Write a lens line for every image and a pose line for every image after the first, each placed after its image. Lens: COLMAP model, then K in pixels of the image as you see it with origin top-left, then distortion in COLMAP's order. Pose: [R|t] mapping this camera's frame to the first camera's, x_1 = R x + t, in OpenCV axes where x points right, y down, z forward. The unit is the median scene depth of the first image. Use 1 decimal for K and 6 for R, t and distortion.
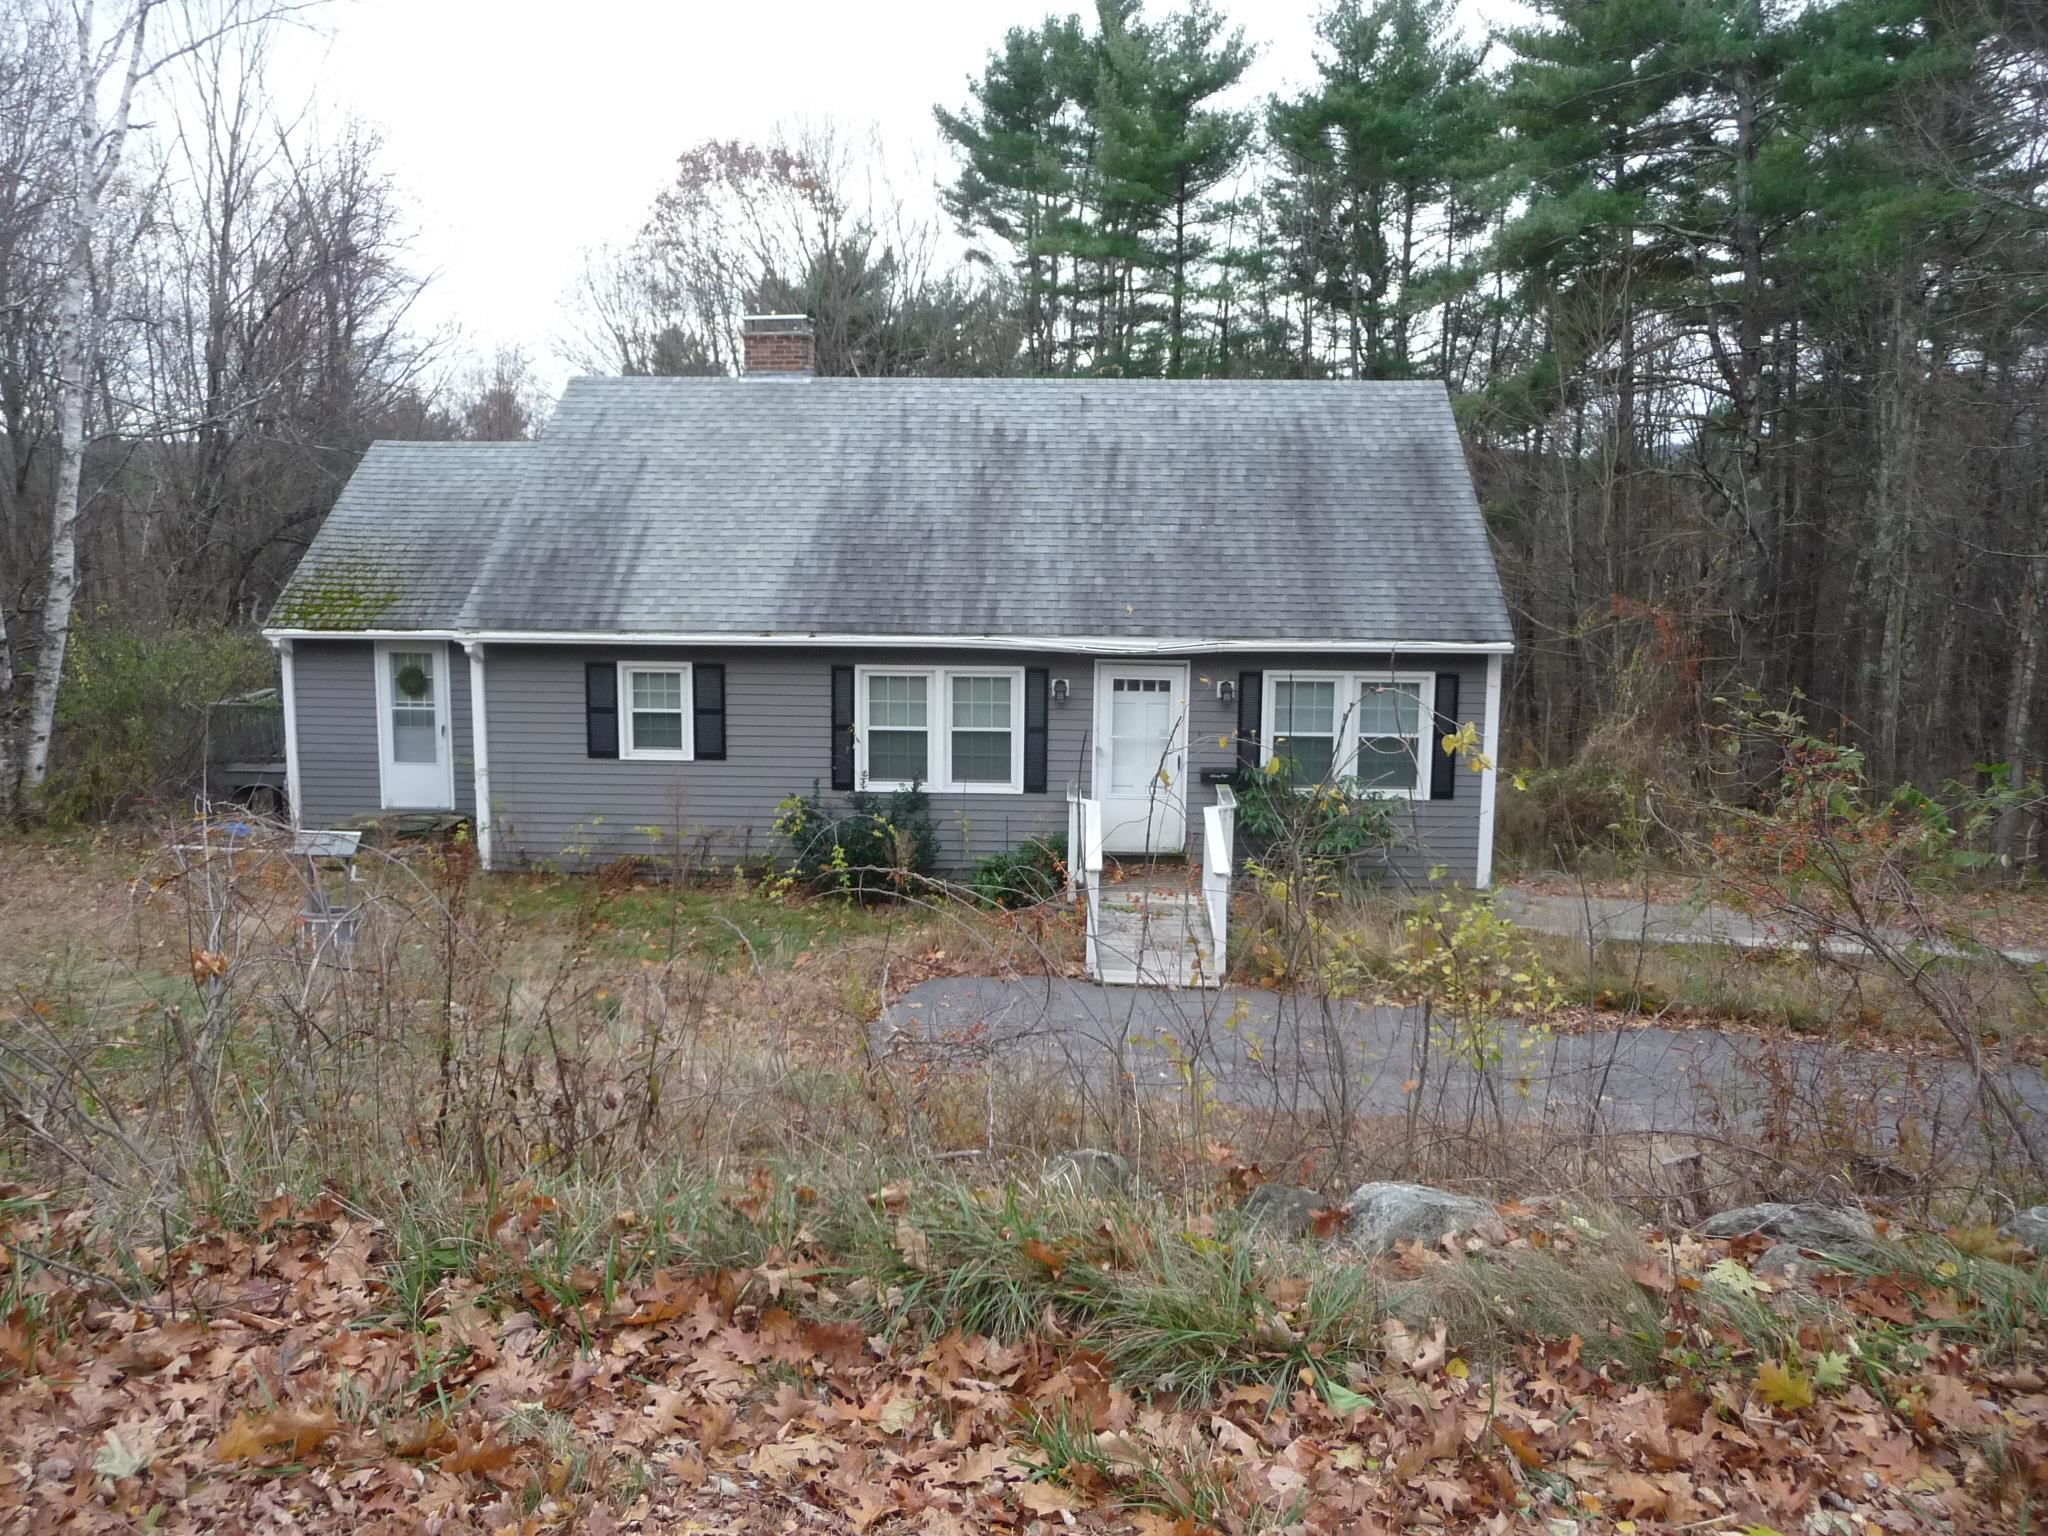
lens RADIAL K [[1693.8, 0, 1009.3], [0, 1693.8, 769.9], [0, 0, 1]] dist [-0.043626, 0.032002]
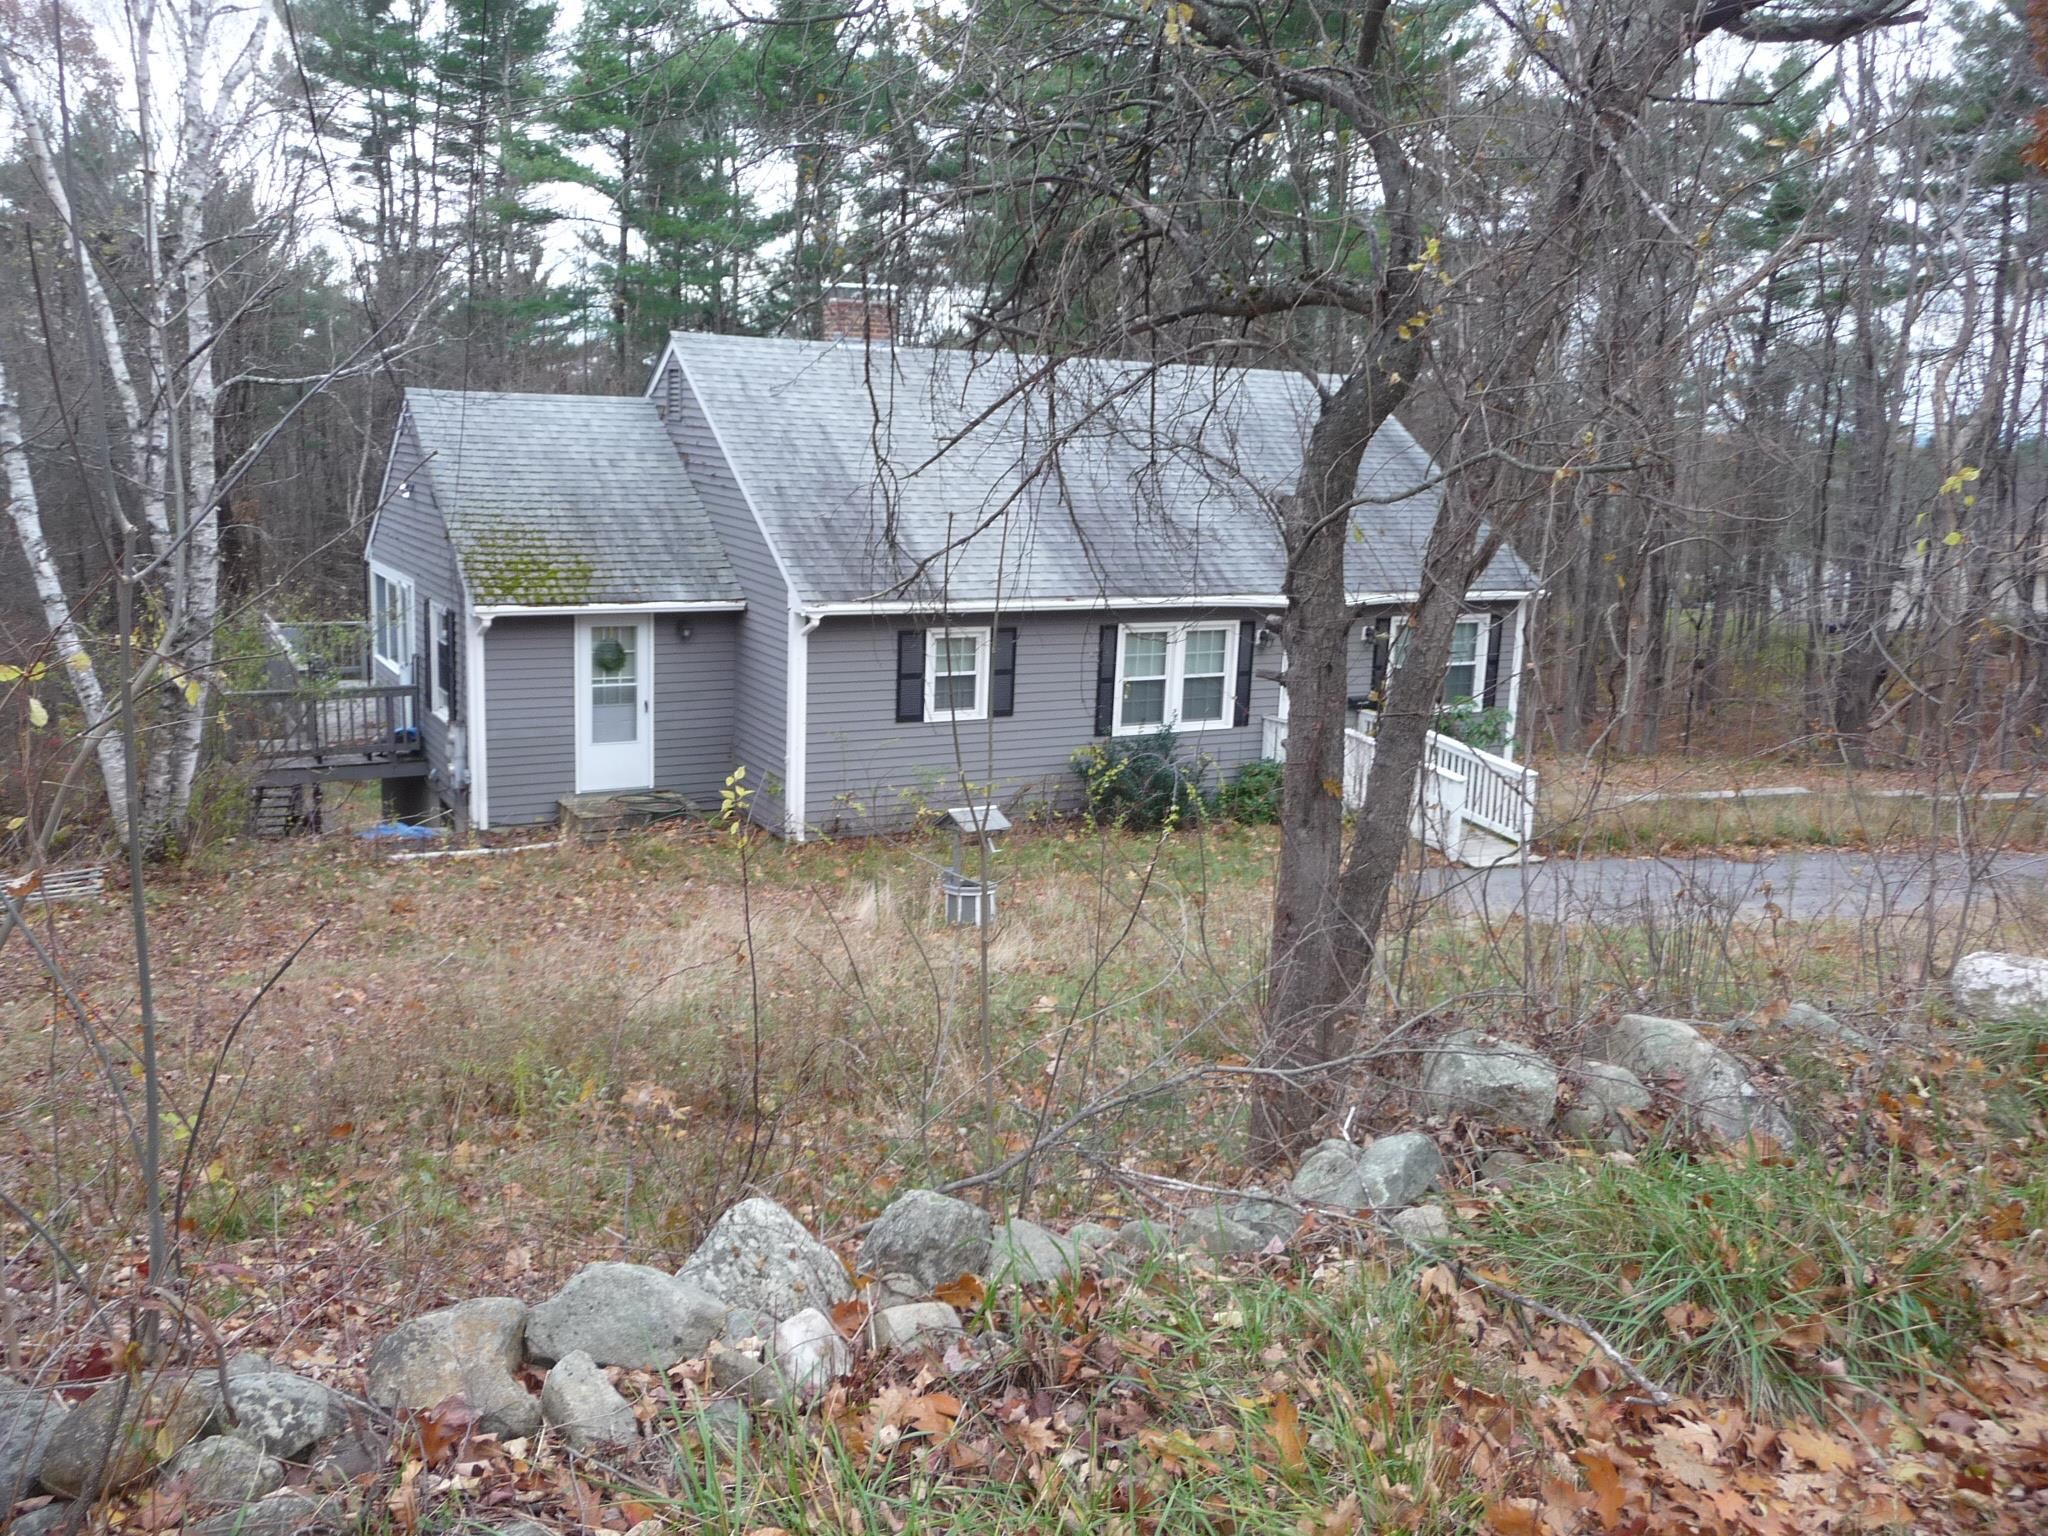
lens RADIAL K [[1693.8, 0, 1009.3], [0, 1693.8, 769.9], [0, 0, 1]] dist [-0.043626, 0.032002]
pose [[0.845561, -0.082235, 0.527507, -0.745224], [0.057657, 0.996353, 0.062904, -0.039943], [-0.530756, -0.022775, 0.847219, 0.083841]]
